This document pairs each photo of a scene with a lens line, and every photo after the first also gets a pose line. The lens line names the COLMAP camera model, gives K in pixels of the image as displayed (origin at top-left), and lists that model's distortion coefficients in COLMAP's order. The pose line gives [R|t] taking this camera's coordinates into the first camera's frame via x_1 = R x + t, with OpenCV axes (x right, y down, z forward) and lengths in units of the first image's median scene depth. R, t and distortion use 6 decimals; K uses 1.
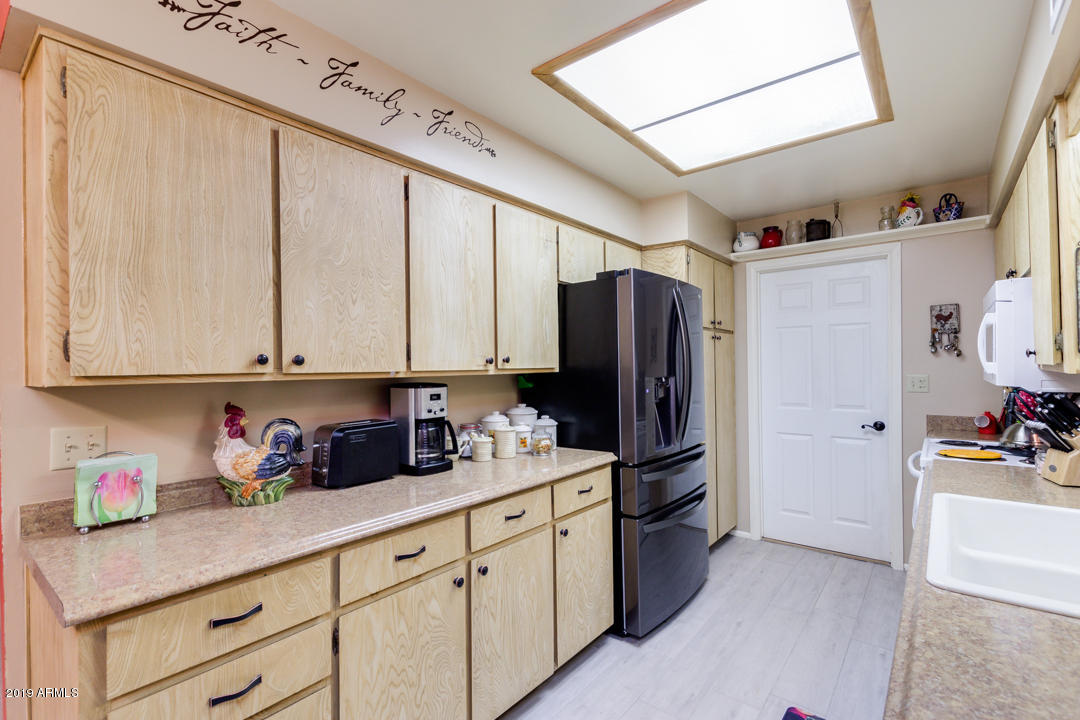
lens RADIAL K [[497.6, 0, 551.2], [0, 497.6, 366.3], [0, 0, 1]] dist [0.010731, -0.001187]
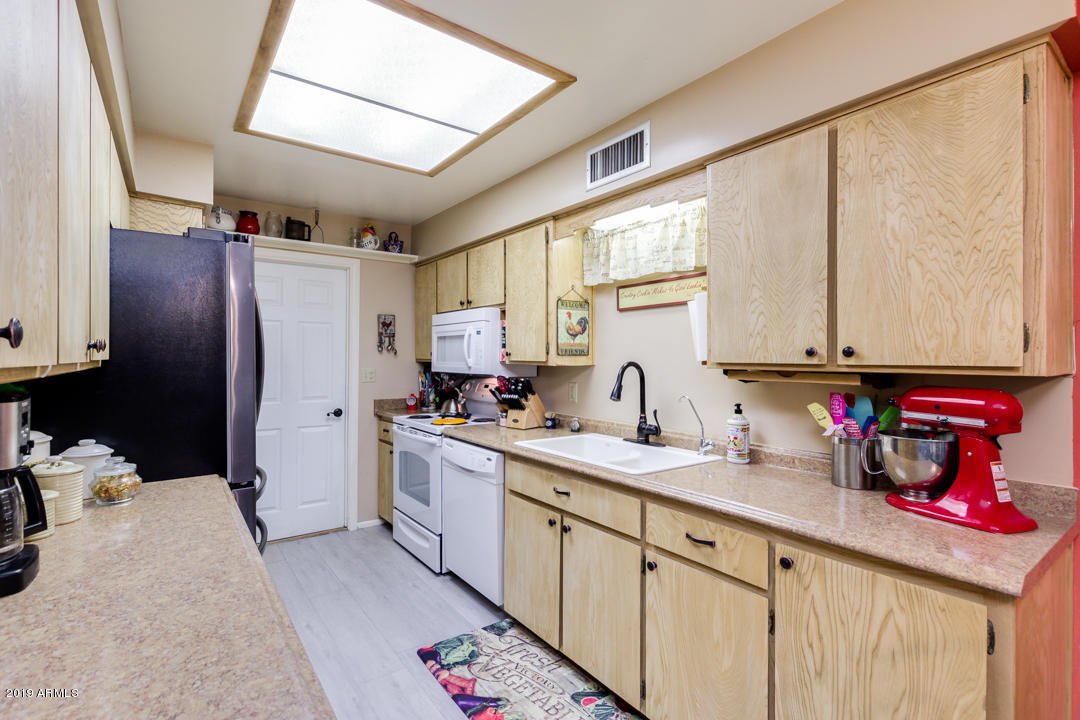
lens RADIAL K [[497.6, 0, 536.5], [0, 497.6, 359.0], [0, 0, 1]] dist [0.010731, -0.001187]
pose [[0.267289, 0.012116, 0.963540, -0.371261], [-0.007369, 0.999917, -0.010529, 0.003798], [-0.963588, -0.004286, 0.267357, 0.268022]]
